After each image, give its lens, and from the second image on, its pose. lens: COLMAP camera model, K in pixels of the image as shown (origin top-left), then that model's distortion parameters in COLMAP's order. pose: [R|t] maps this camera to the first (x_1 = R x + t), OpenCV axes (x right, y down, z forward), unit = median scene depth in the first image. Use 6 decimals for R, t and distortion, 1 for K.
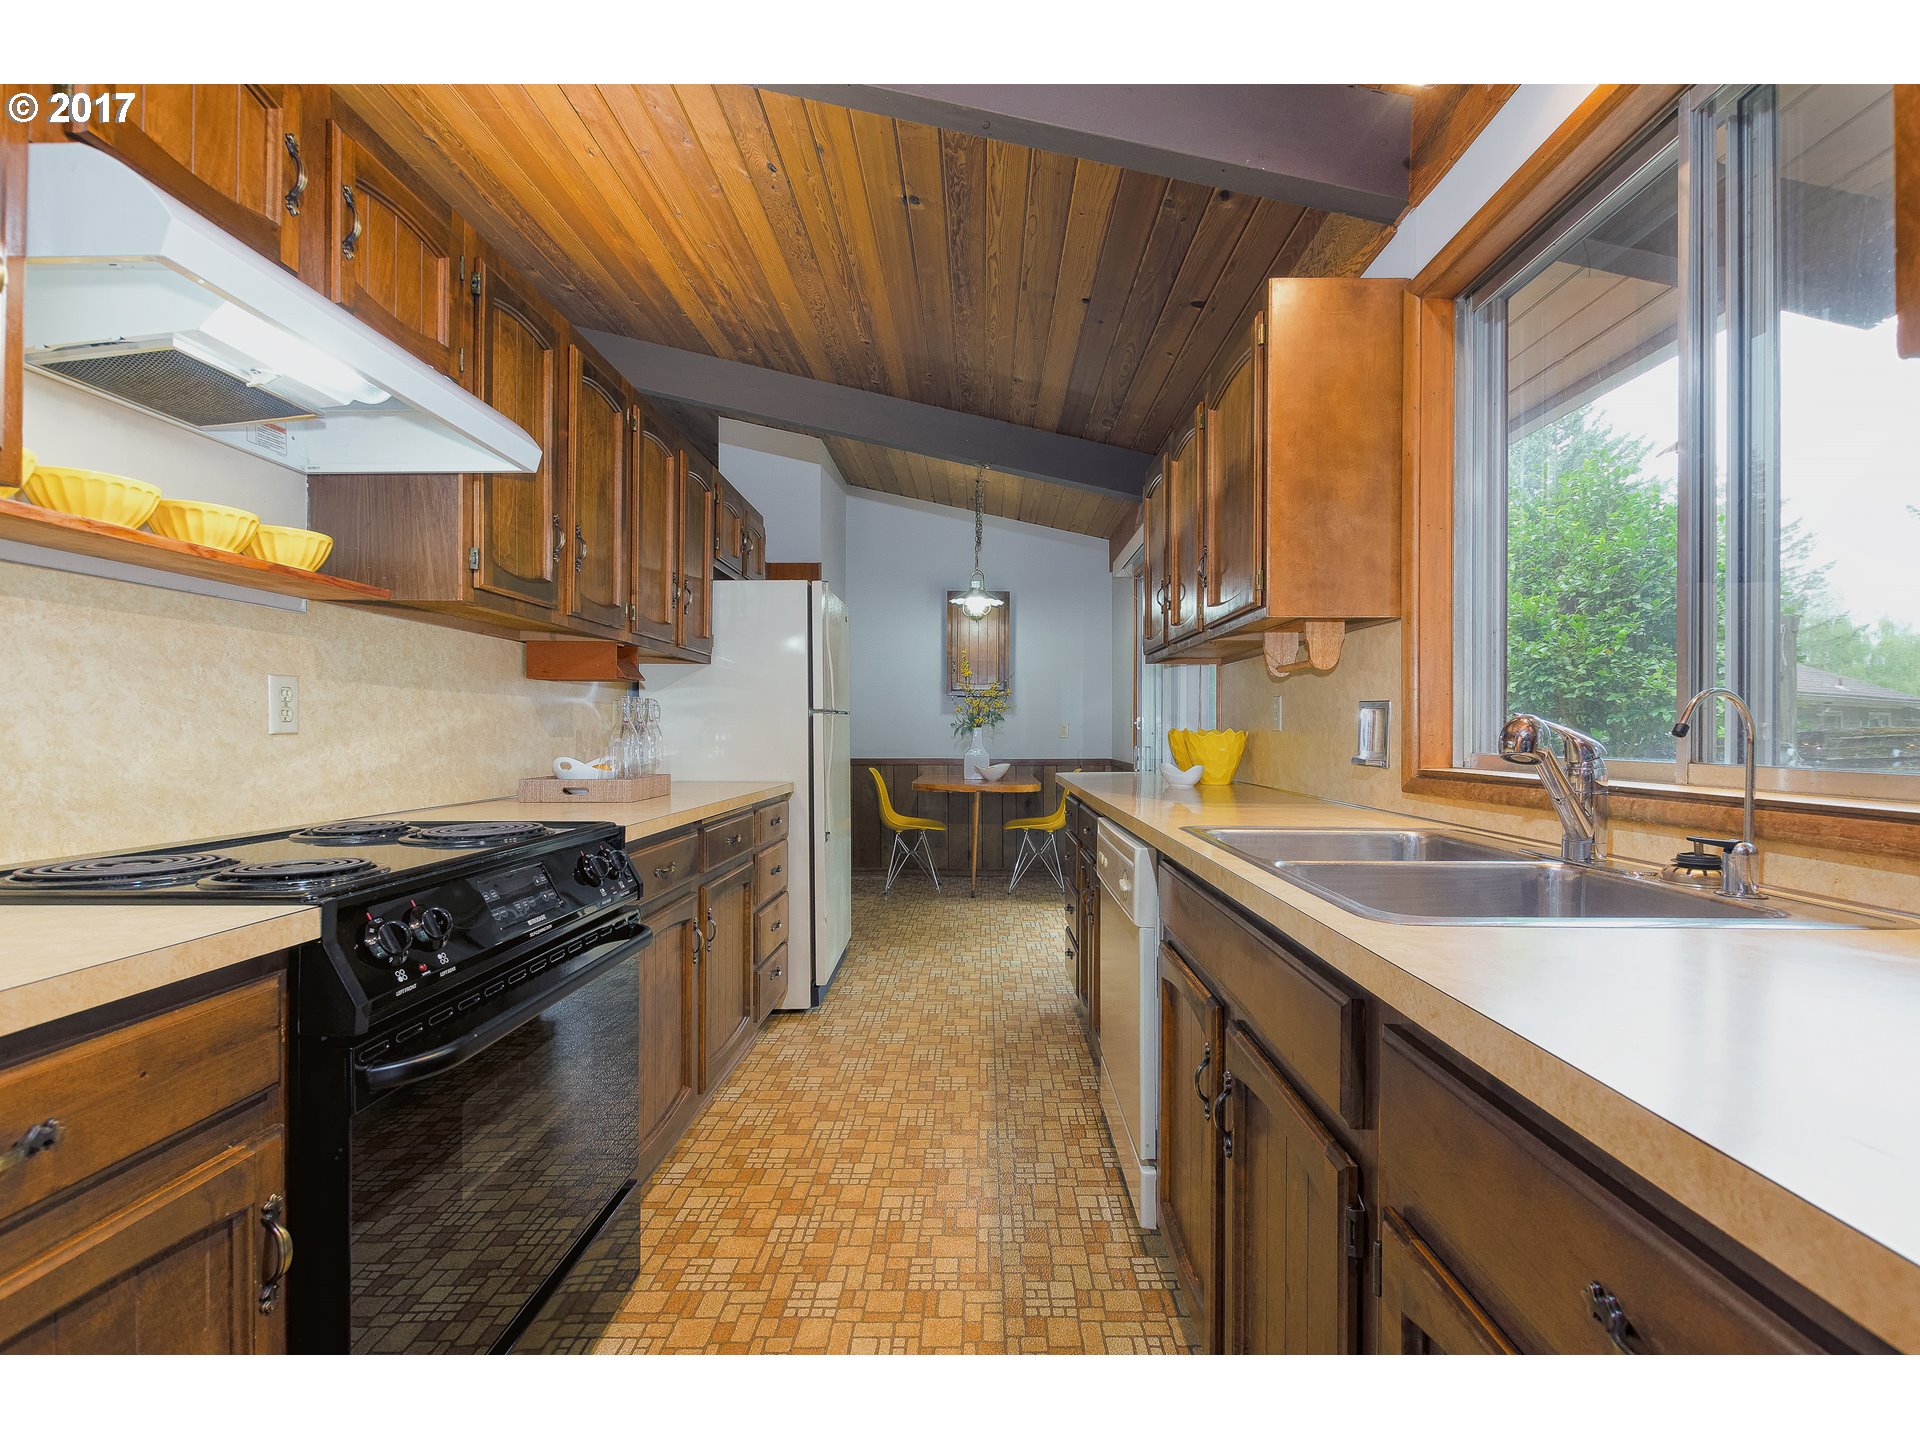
lens RADIAL K [[832.4, 0, 980.6], [0, 832.4, 736.7], [0, 0, 1]] dist [0.003418, -0.000873]
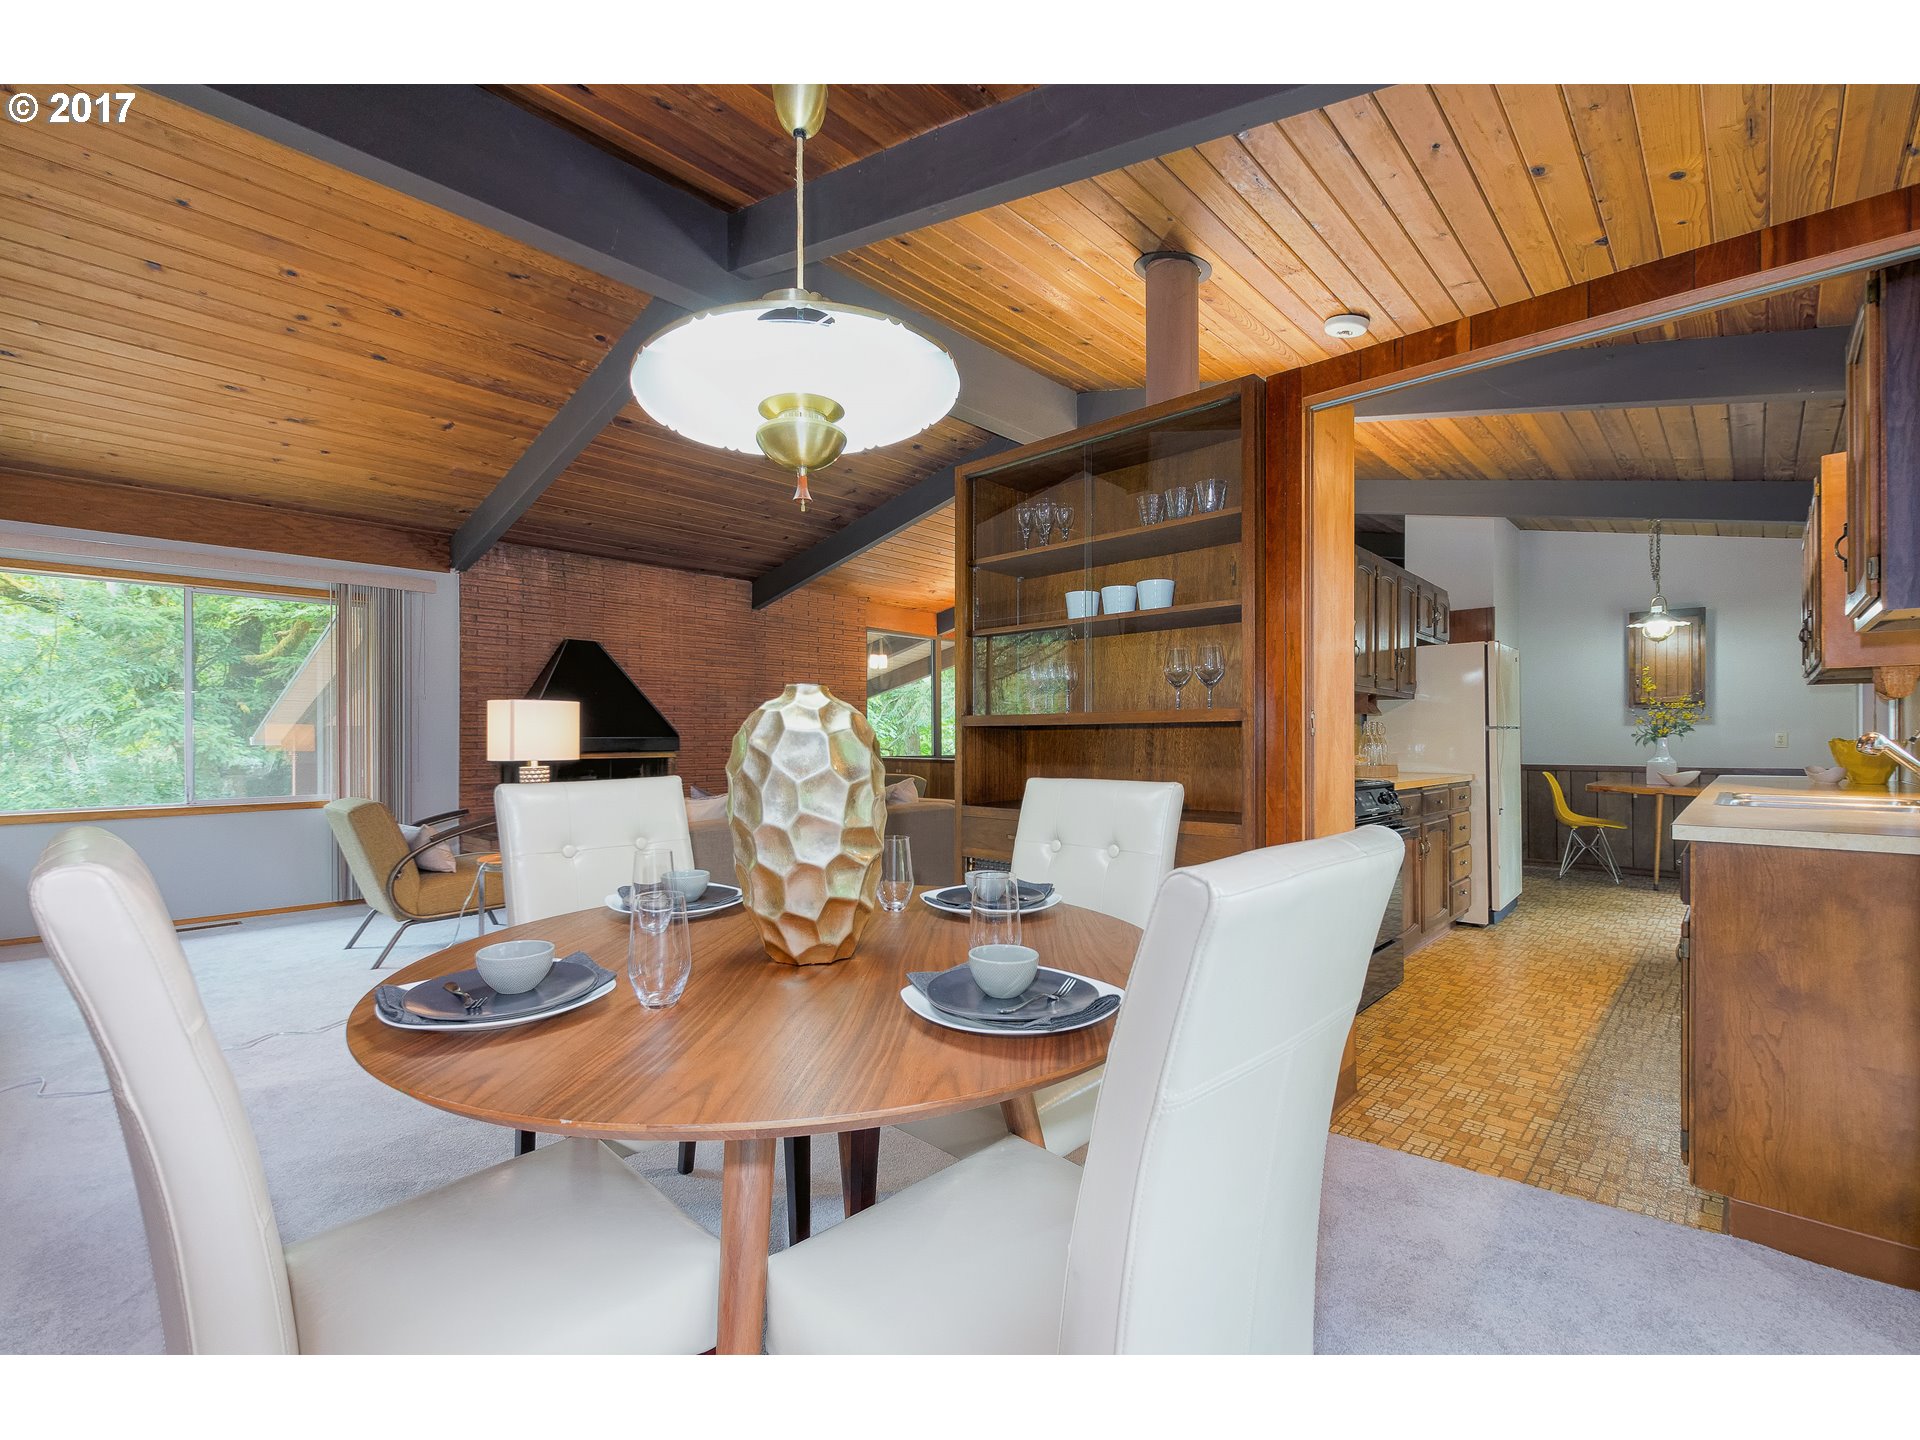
lens RADIAL K [[832.4, 0, 980.6], [0, 832.4, 736.7], [0, 0, 1]] dist [0.003418, -0.000873]
pose [[0.733858, -0.005882, -0.679277, 0.078447], [-0.002211, 0.999937, -0.011047, 0.001682], [0.679299, 0.009609, 0.733798, -0.388017]]
